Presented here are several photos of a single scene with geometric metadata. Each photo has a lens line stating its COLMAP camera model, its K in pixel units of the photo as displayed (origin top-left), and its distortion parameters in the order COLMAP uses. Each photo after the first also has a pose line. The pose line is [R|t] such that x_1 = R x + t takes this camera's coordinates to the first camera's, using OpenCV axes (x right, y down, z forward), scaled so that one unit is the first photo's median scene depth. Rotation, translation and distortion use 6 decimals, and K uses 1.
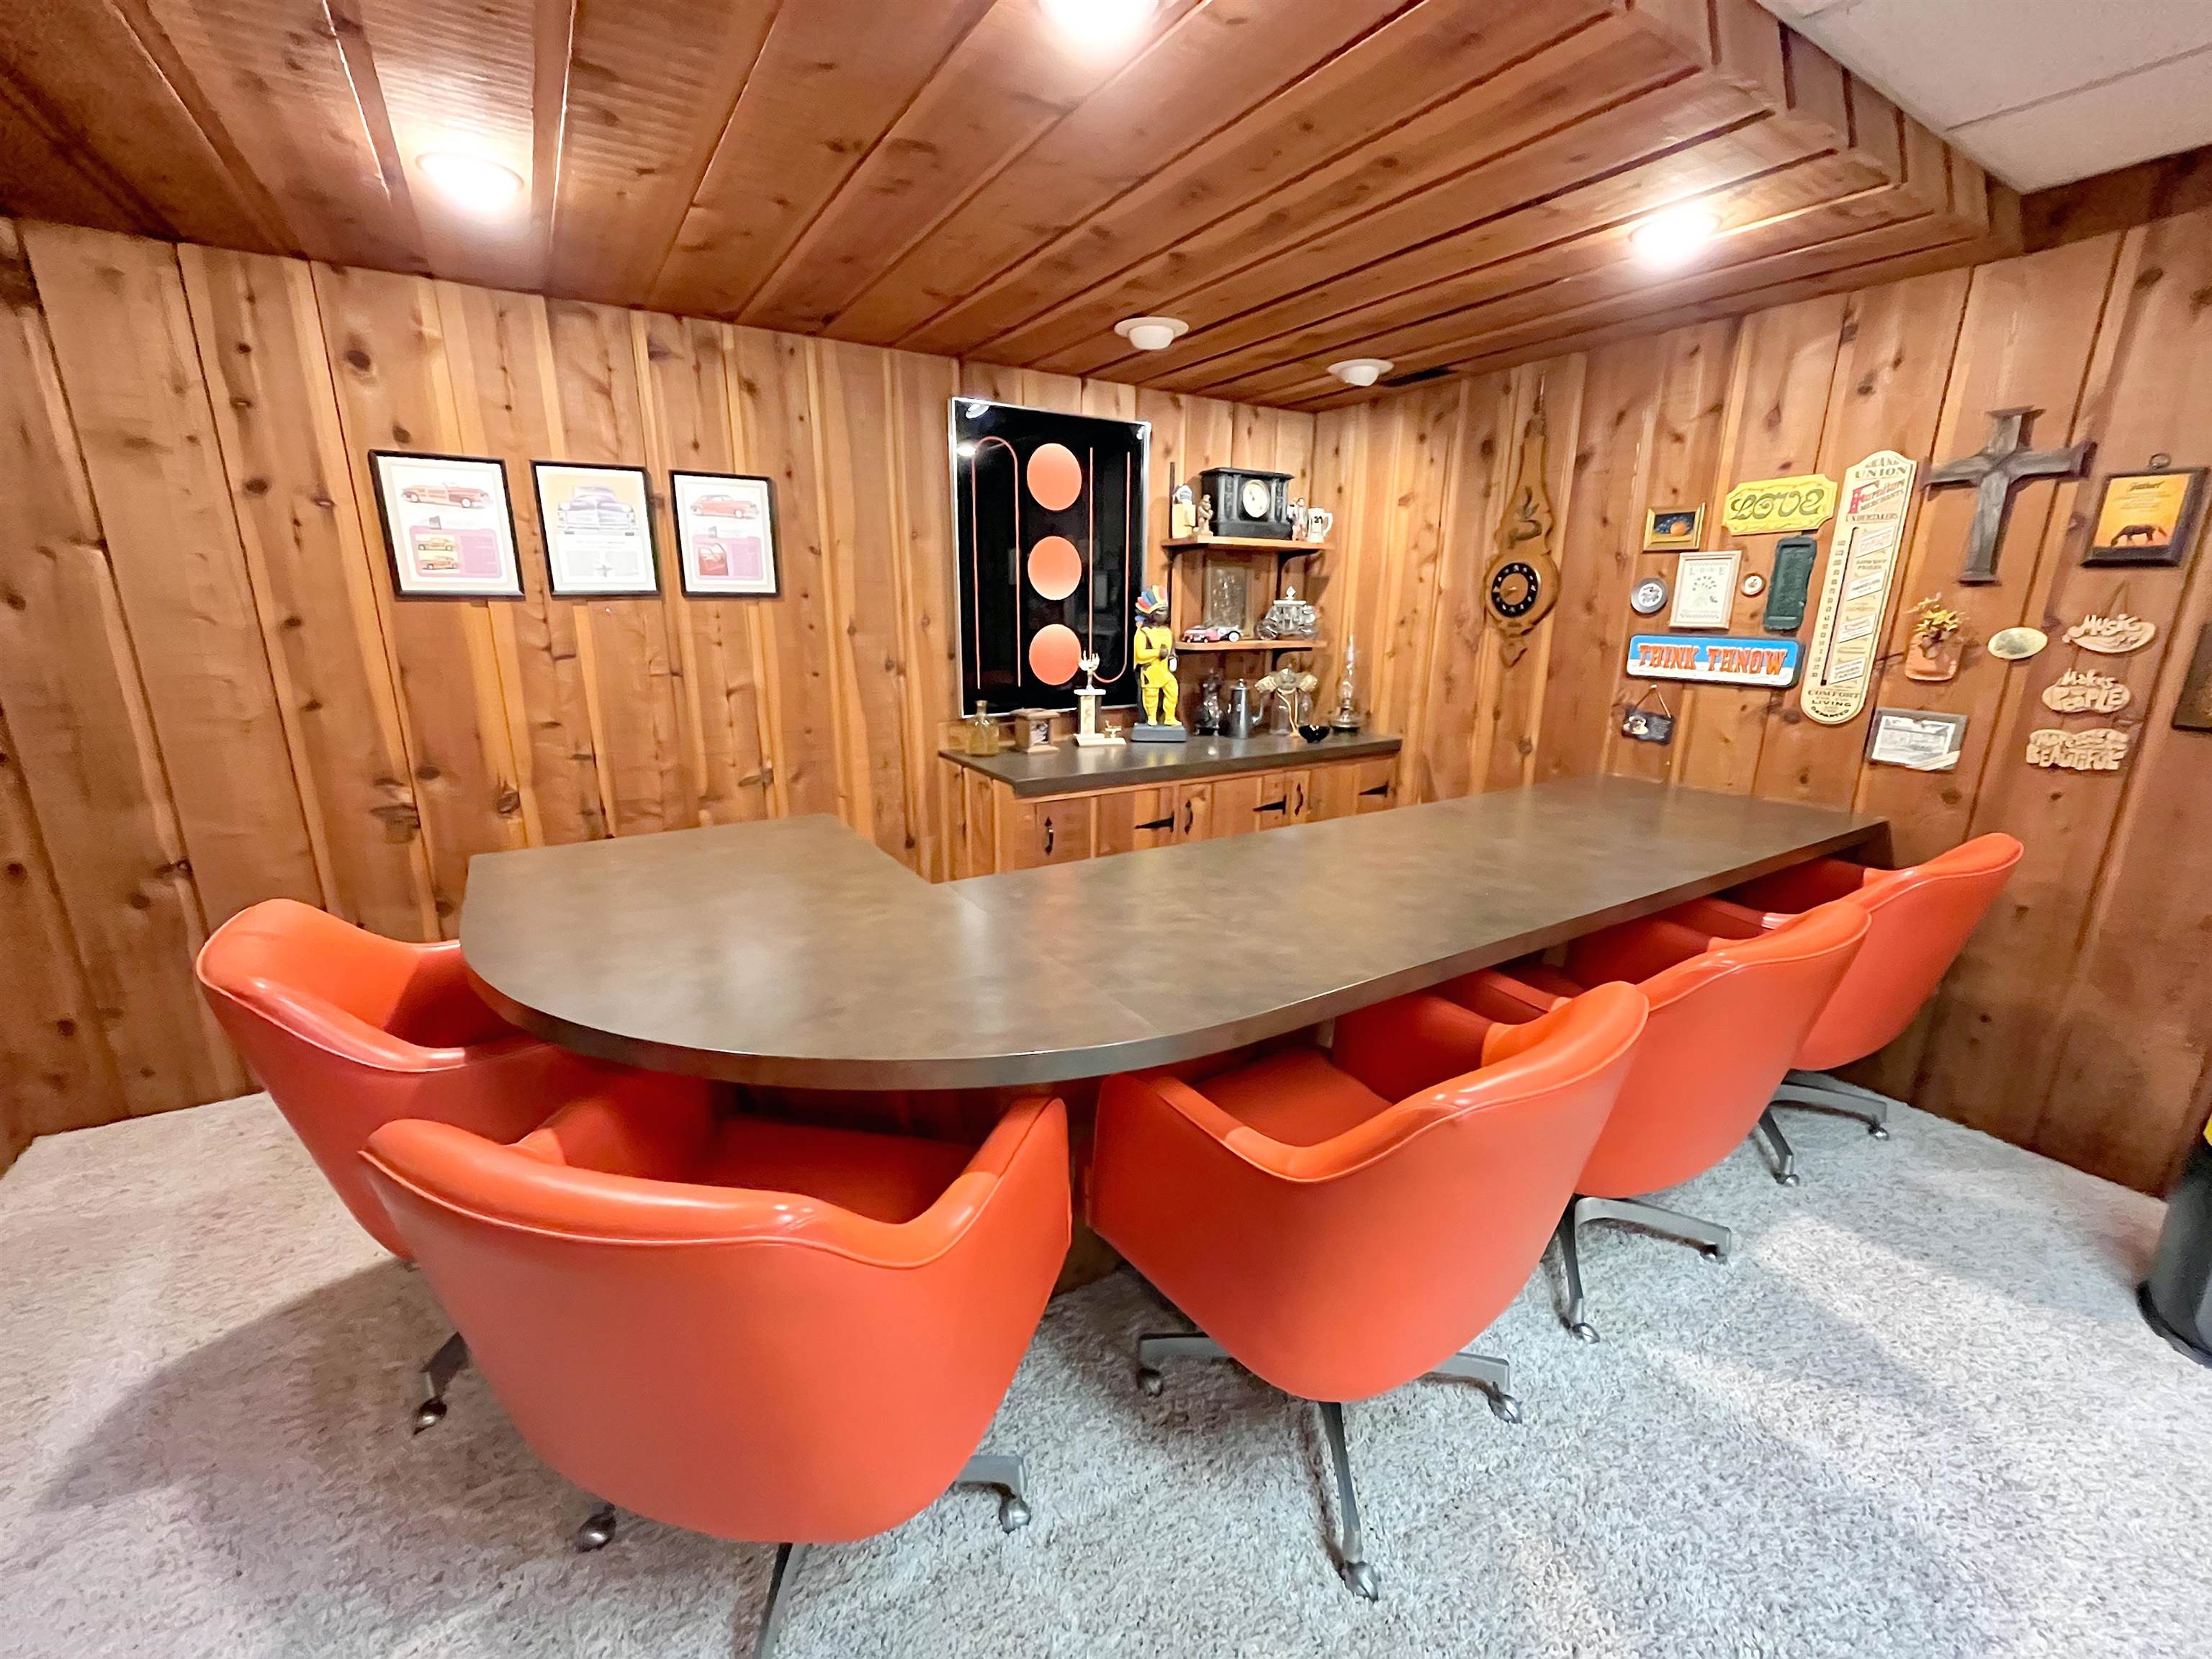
lens RADIAL K [[893.1, 0, 1080.6], [0, 893.1, 836.5], [0, 0, 1]] dist [-0.002288, -0.000272]
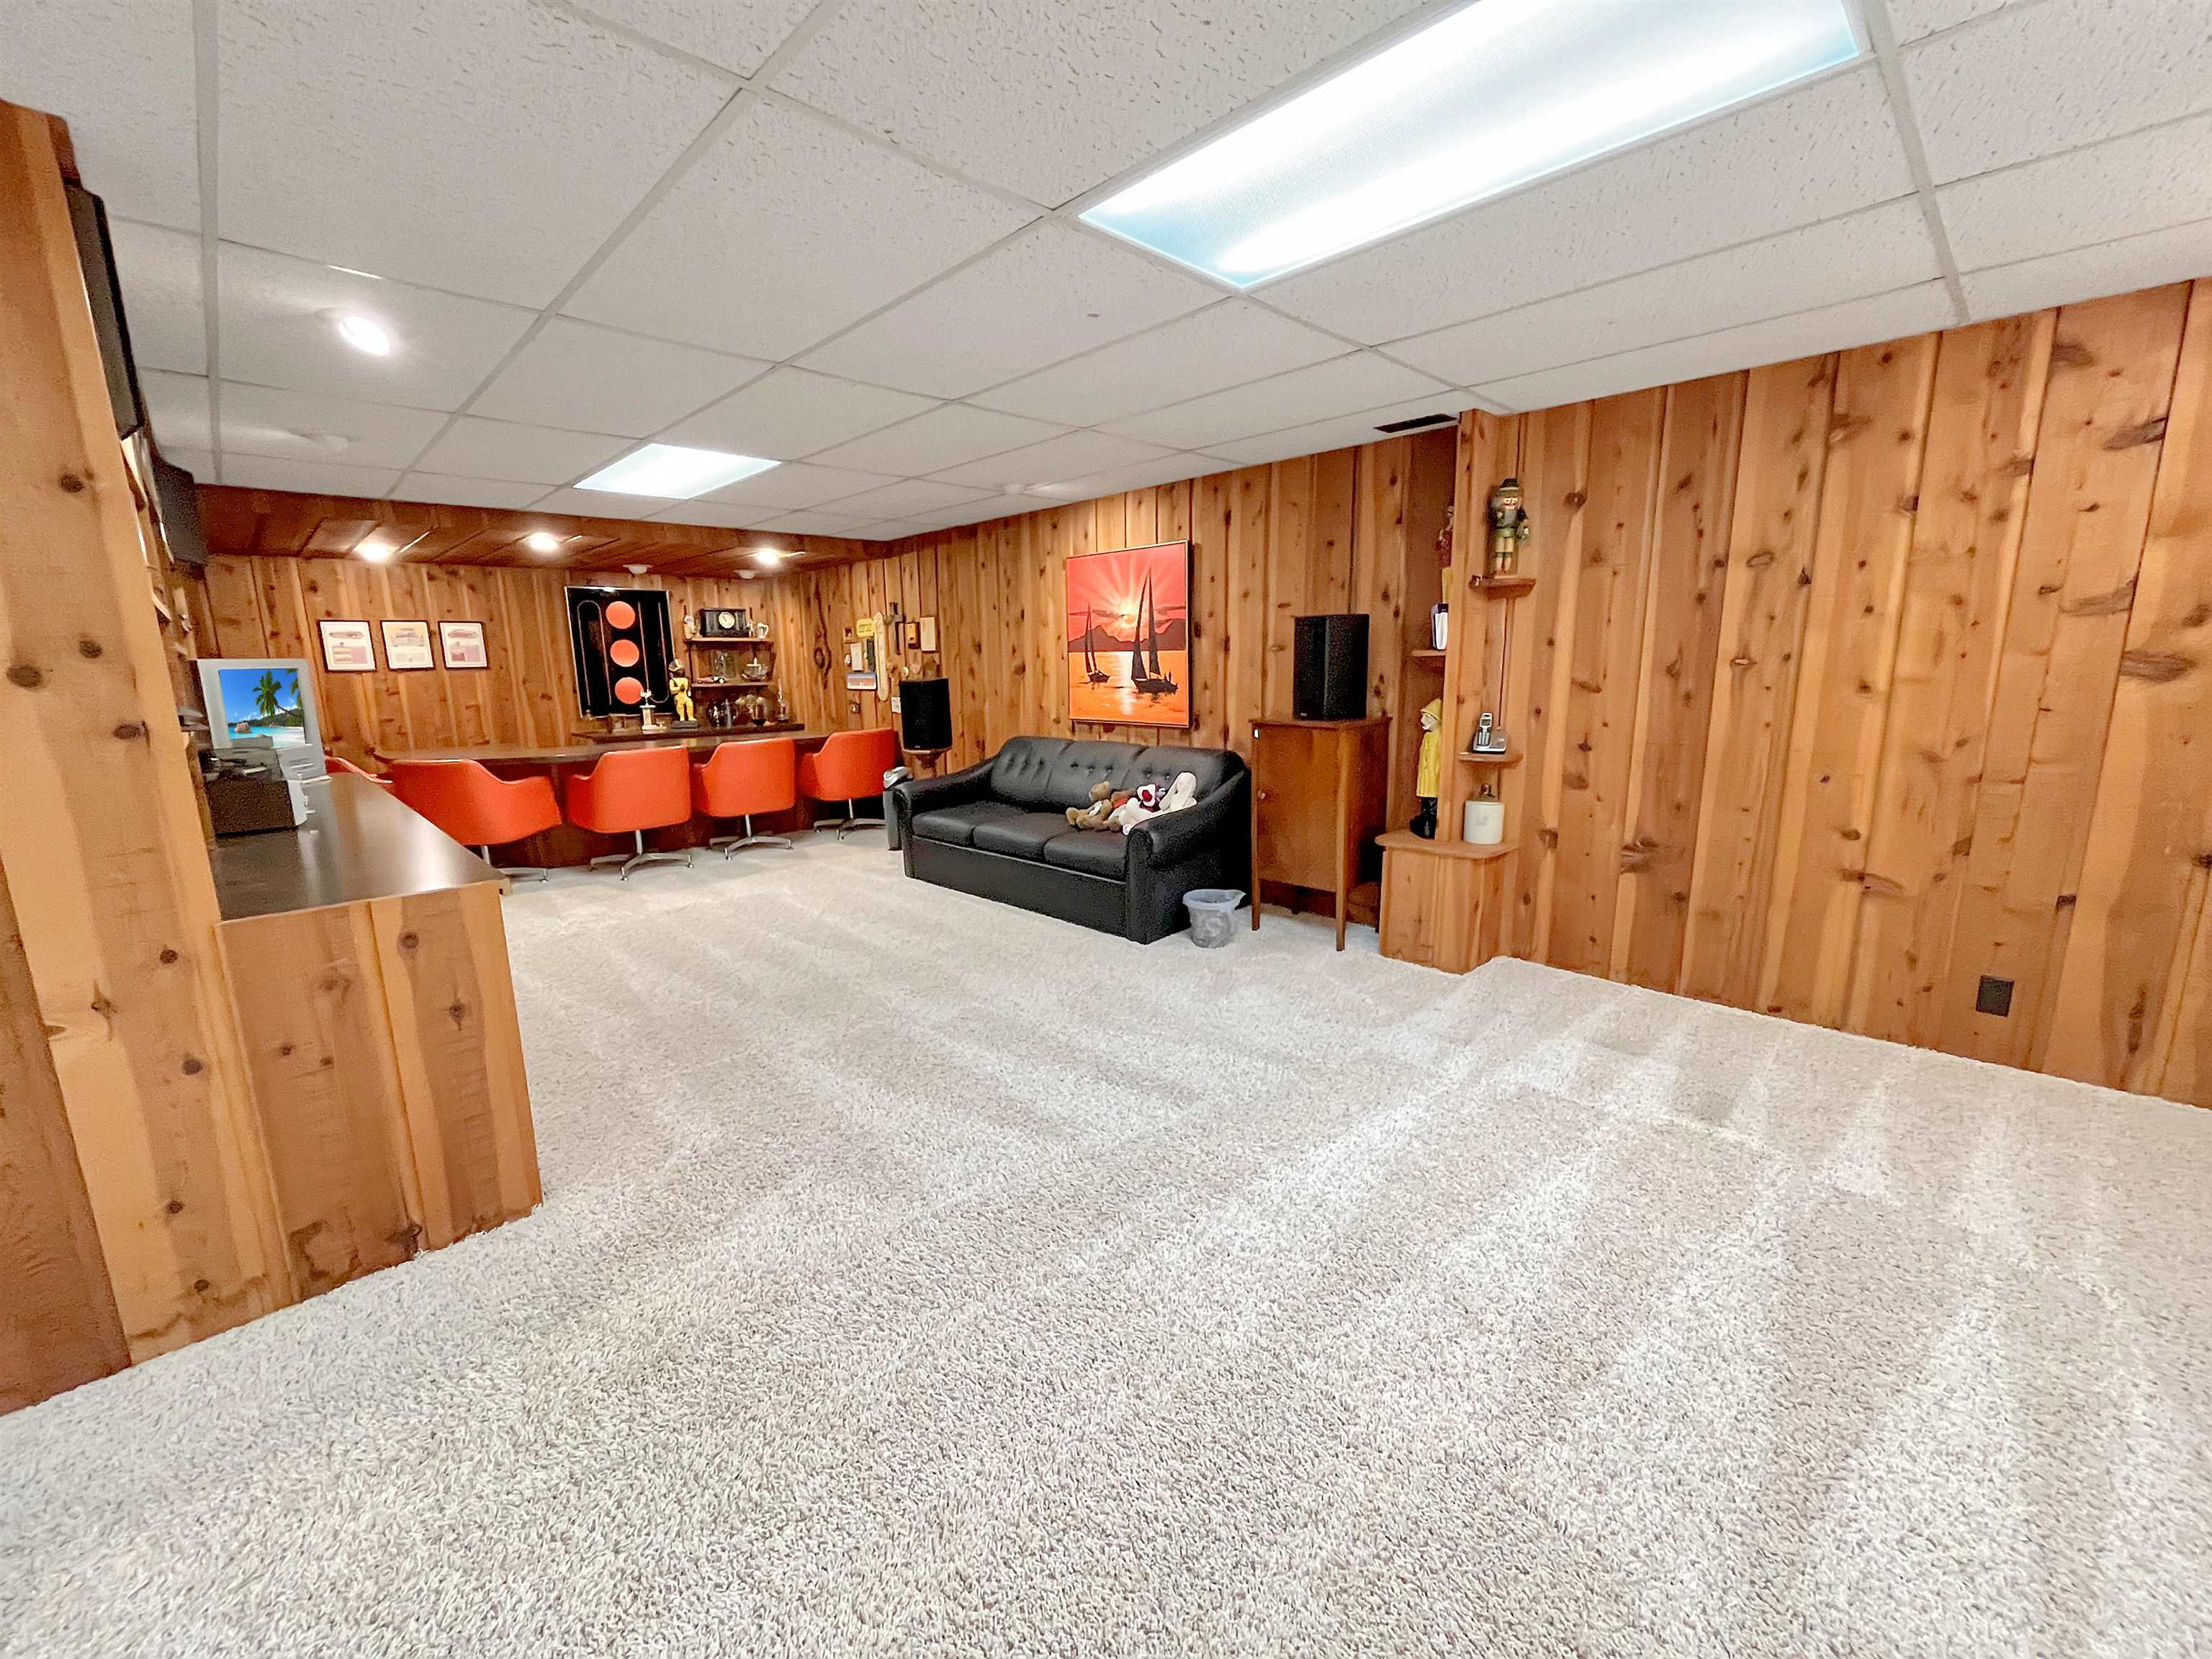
lens RADIAL K [[893.1, 0, 1080.6], [0, 893.1, 836.5], [0, 0, 1]] dist [-0.002288, -0.000272]
pose [[0.976155, -0.065068, 0.207094, 0.713298], [0.079293, 0.994975, -0.061138, 0.470968], [-0.202075, 0.076102, 0.976409, -1.691818]]
